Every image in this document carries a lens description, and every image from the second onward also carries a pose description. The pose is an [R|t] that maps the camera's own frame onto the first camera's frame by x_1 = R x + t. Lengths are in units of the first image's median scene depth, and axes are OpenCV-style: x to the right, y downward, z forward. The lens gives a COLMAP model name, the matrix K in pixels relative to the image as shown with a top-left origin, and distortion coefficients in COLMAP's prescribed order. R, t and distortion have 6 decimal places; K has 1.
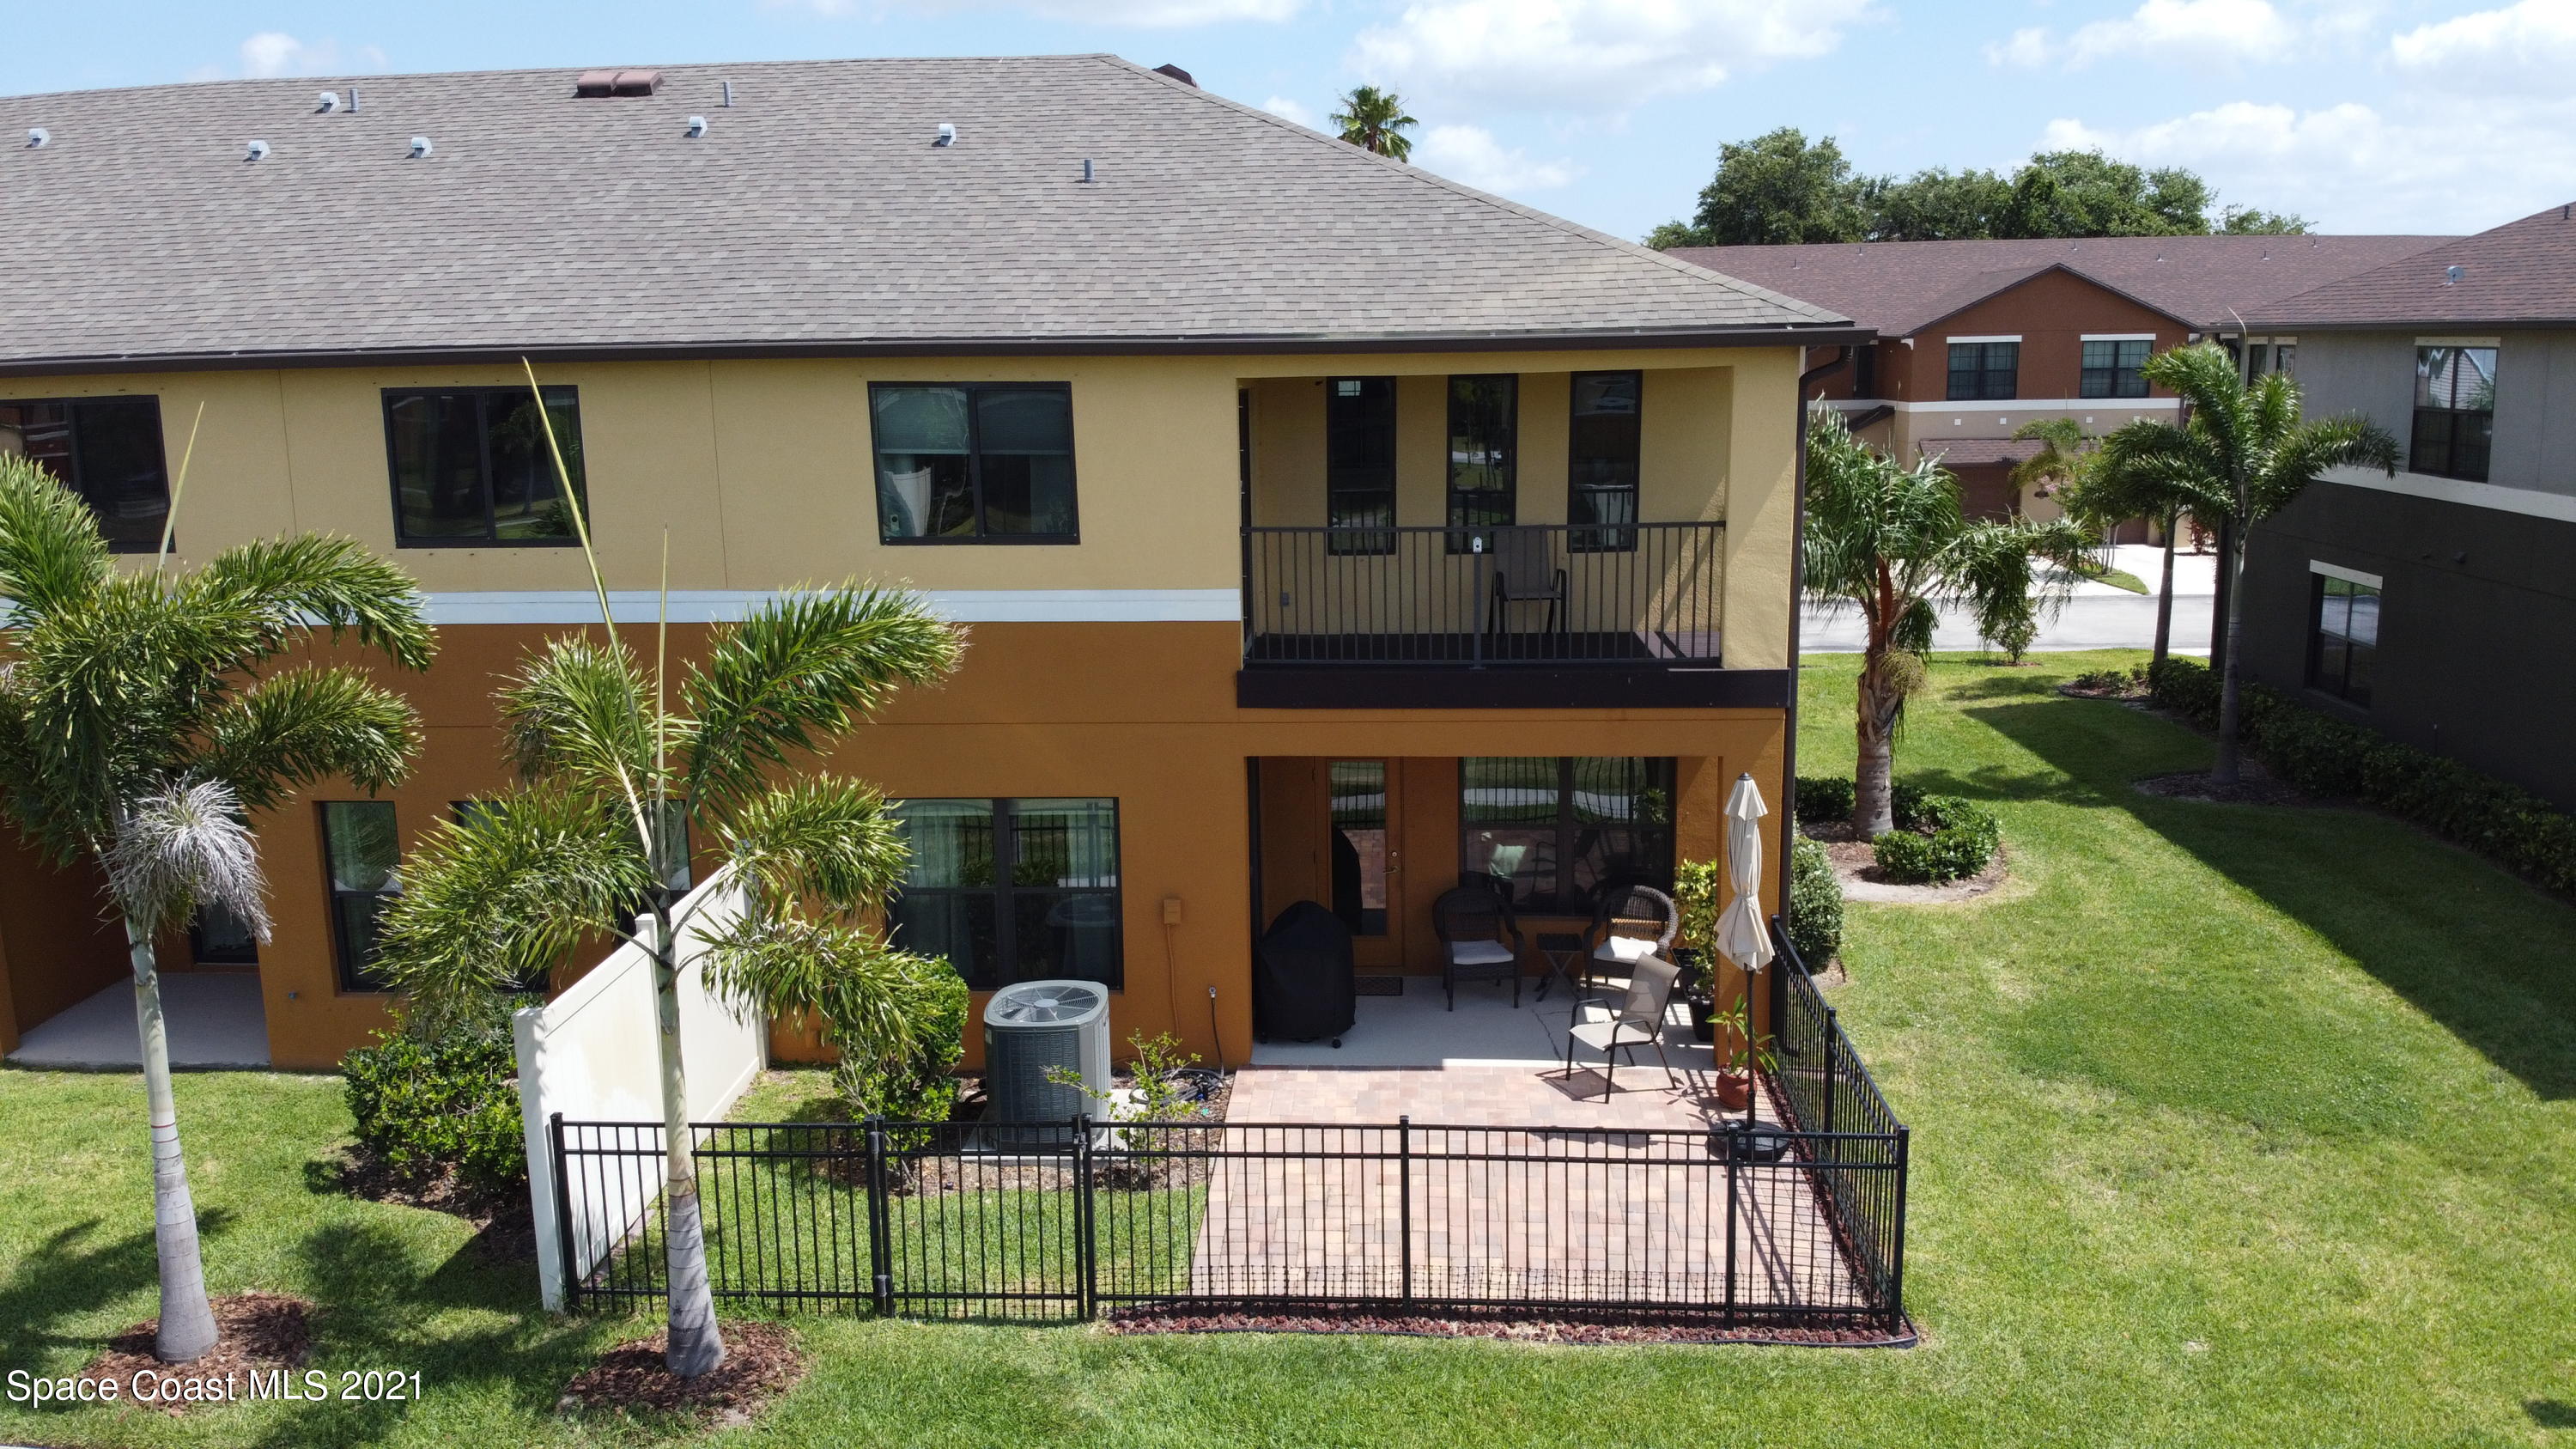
lens RADIAL K [[1951.0, 0, 1288.0], [0, 1951.0, 724.5], [0, 0, 1]] dist [-0.060136, -0.001033]
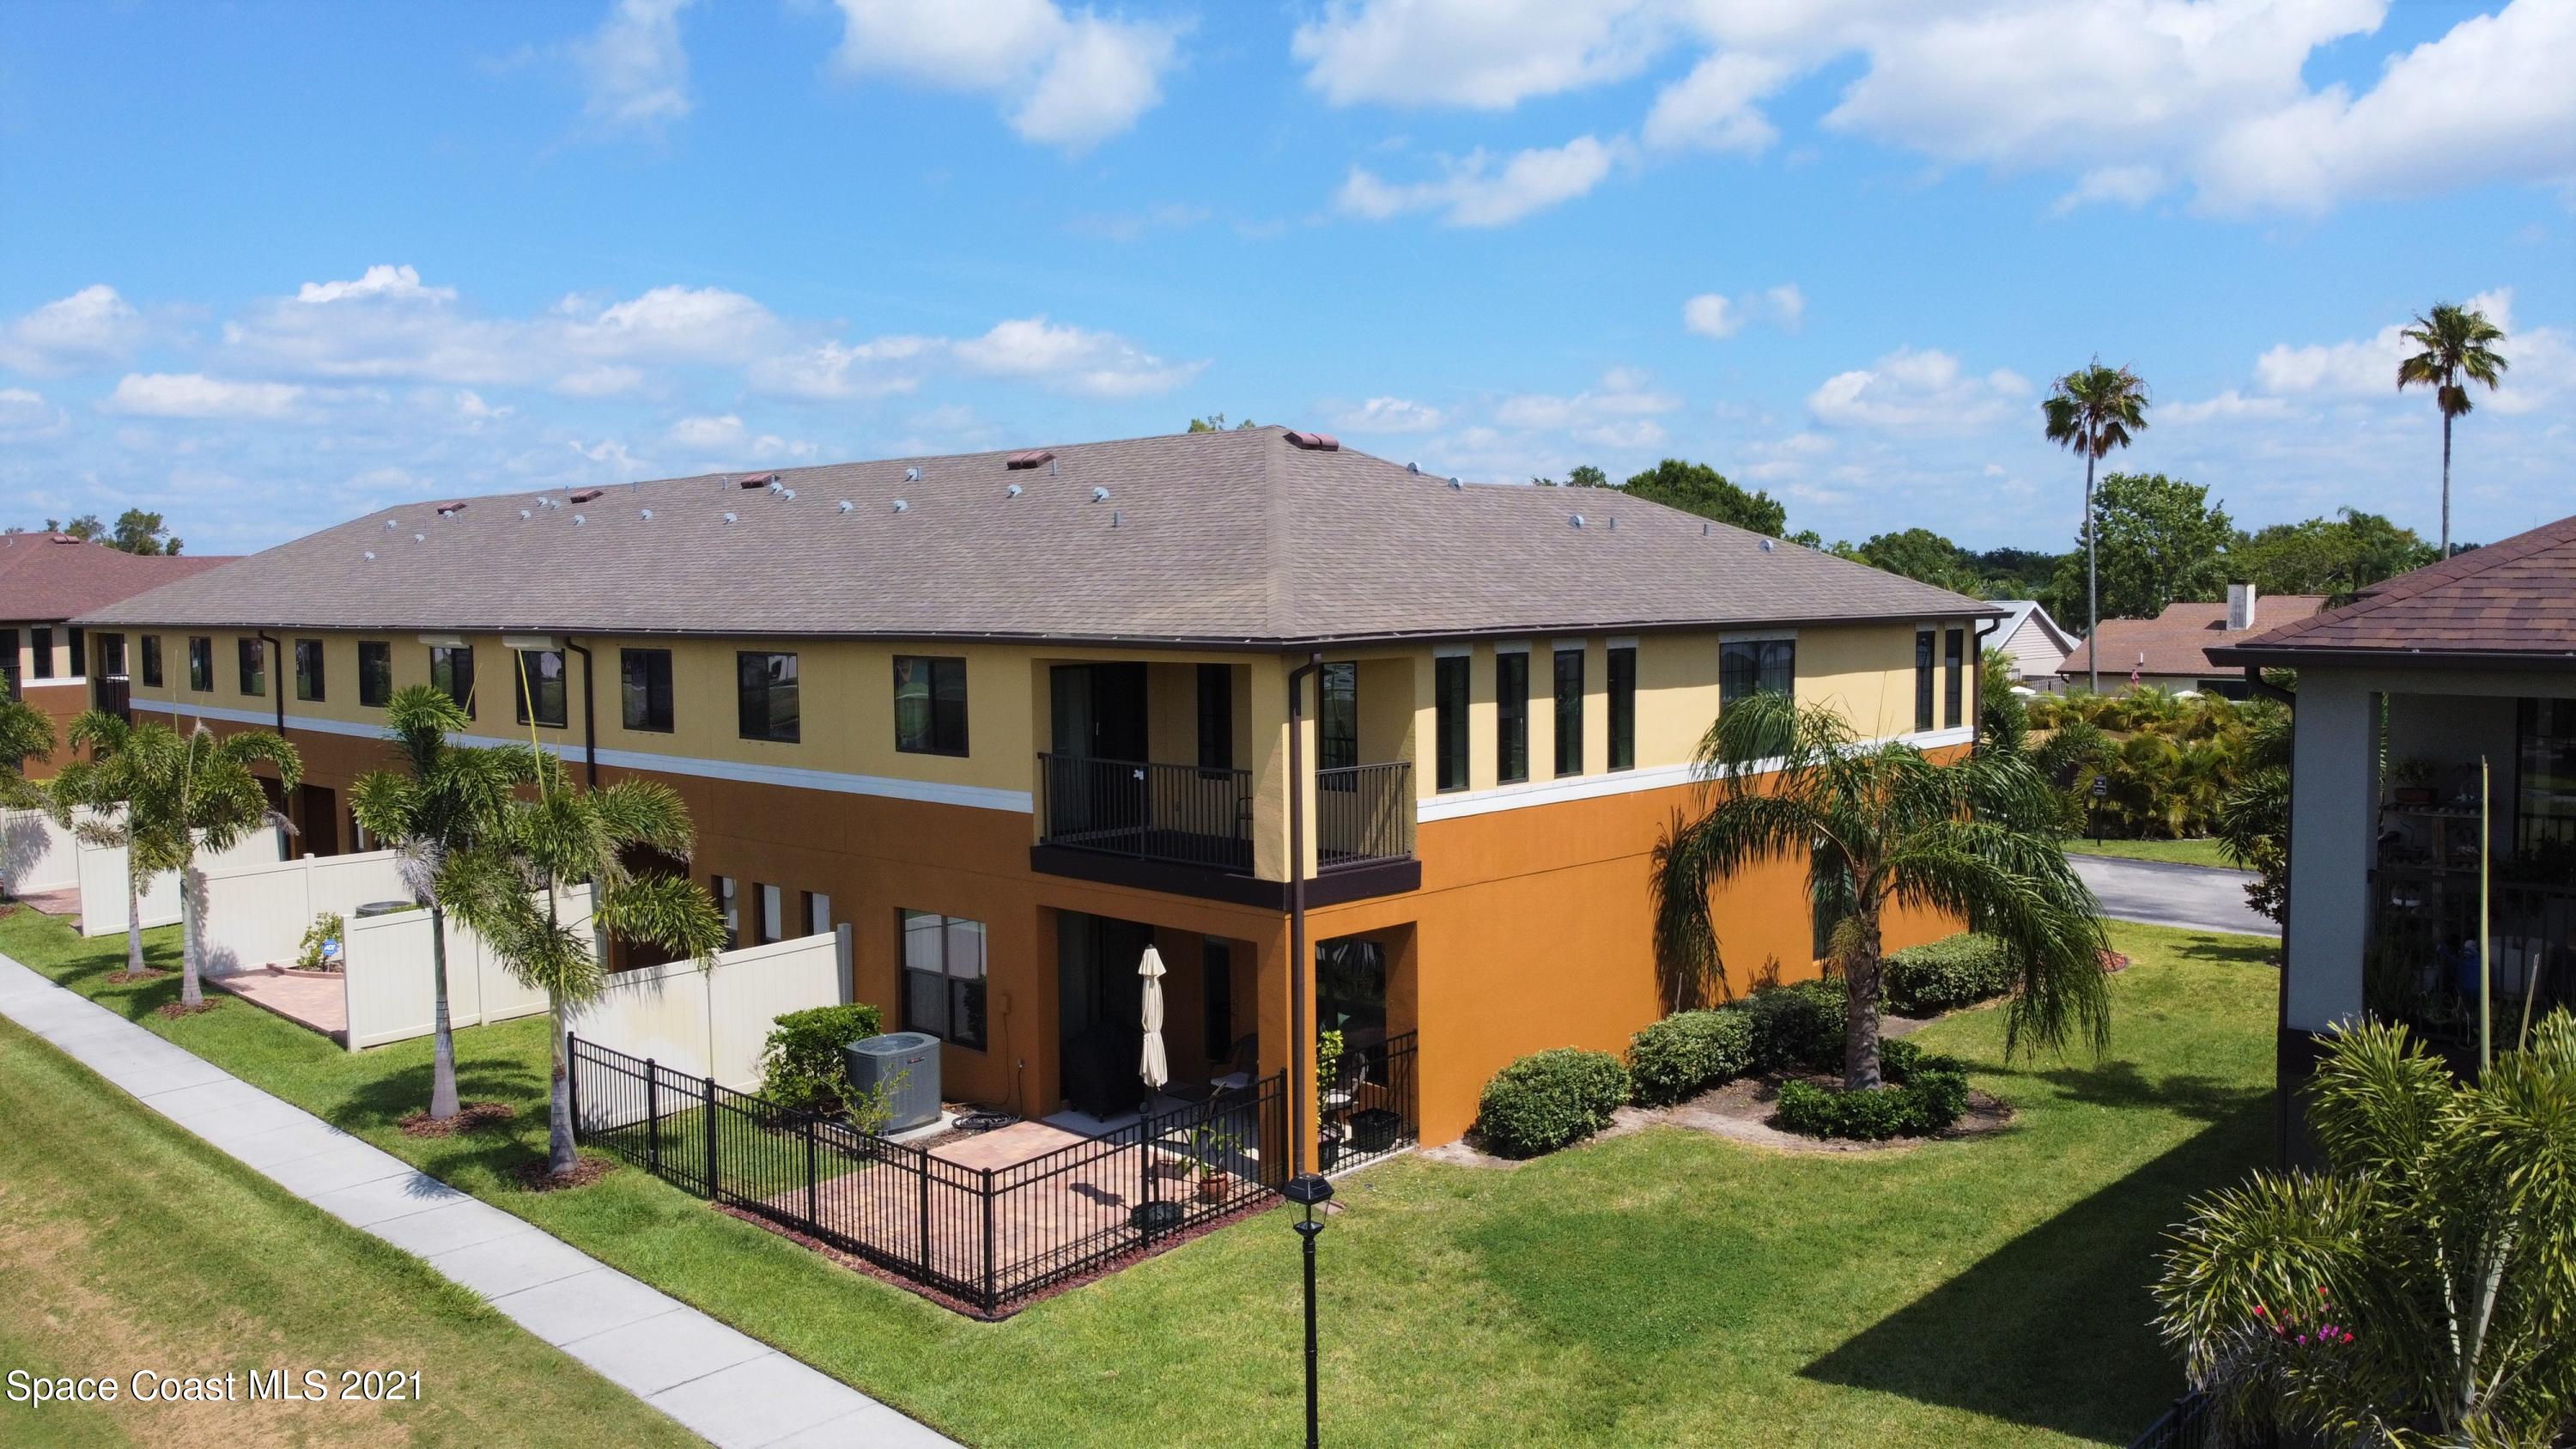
lens RADIAL K [[1886.0, 0, 1288.0], [0, 1886.0, 724.5], [0, 0, 1]] dist [-0.000869, -0.003402]
pose [[0.759508, 0.045048, -0.648936, 1.074920], [-0.125716, 0.988957, -0.078484, -0.033400], [0.638234, 0.141191, 0.756784, 0.000741]]
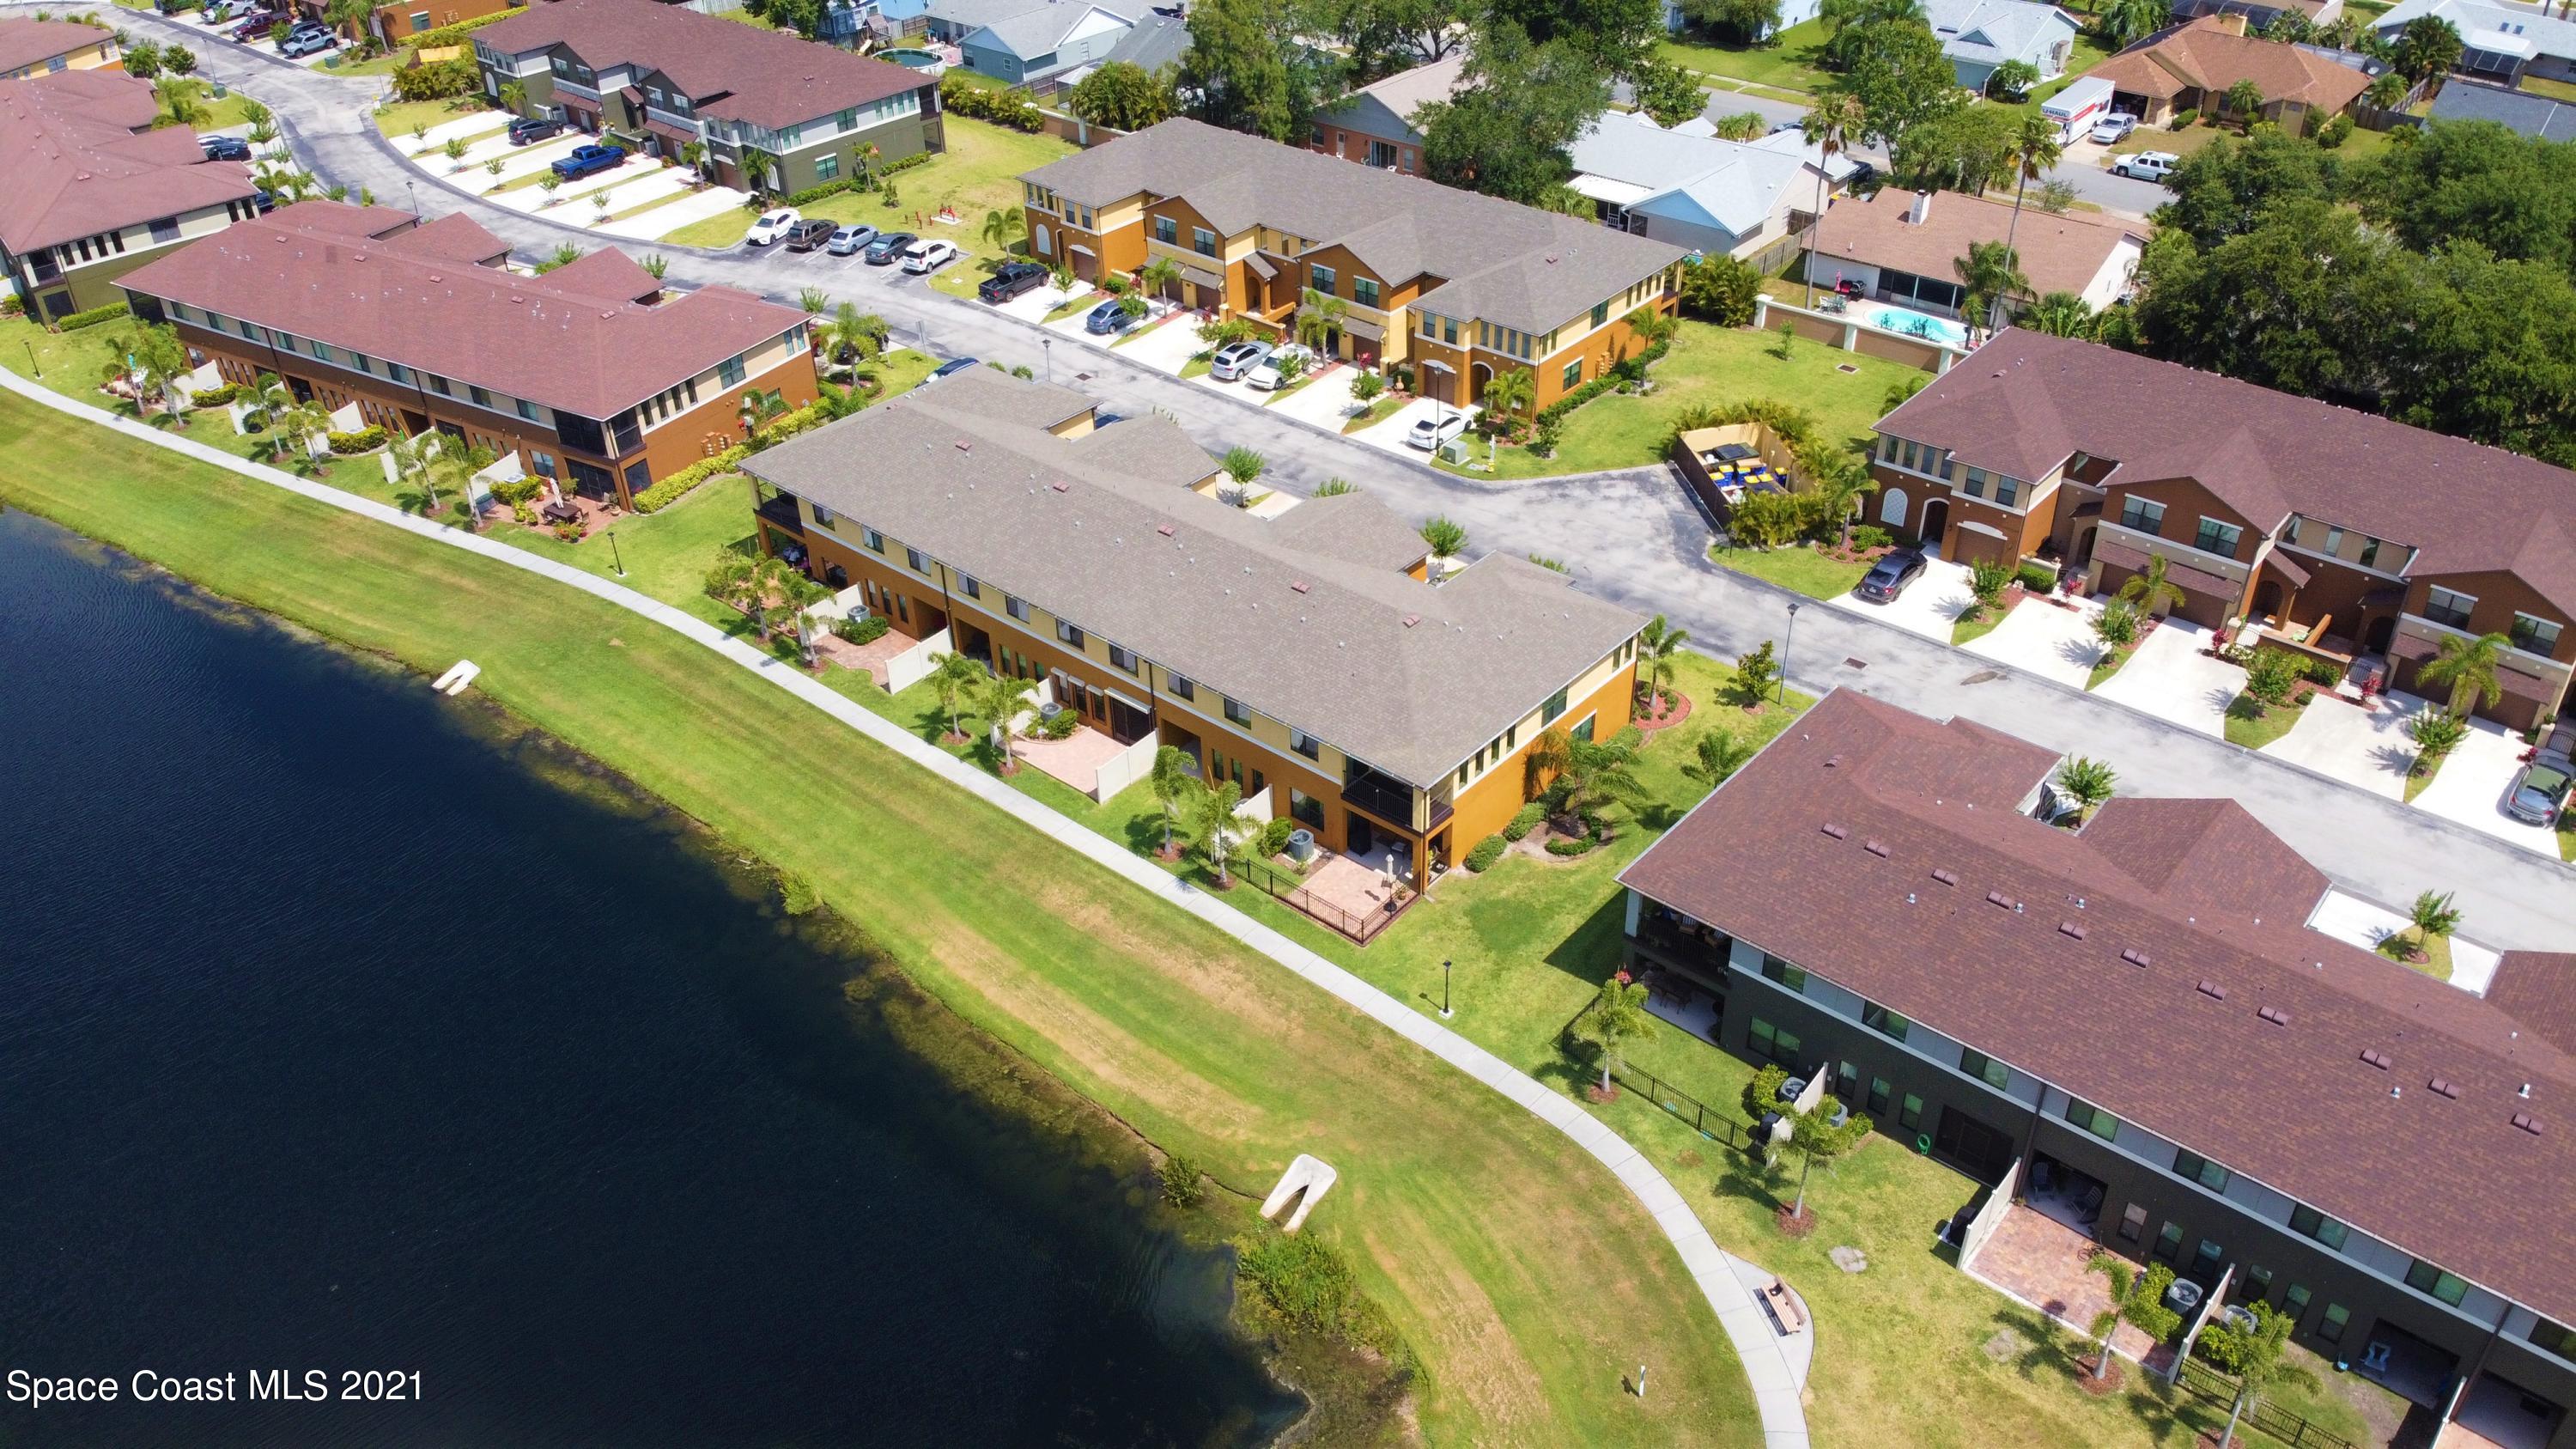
lens RADIAL K [[1886.0, 0, 1288.0], [0, 1886.0, 724.5], [0, 0, 1]] dist [-0.000869, -0.003402]
pose [[0.798639, 0.332176, -0.501831, 2.387493], [-0.104316, 0.897657, 0.428171, -2.386364], [0.592700, -0.289605, 0.751555, -2.914834]]
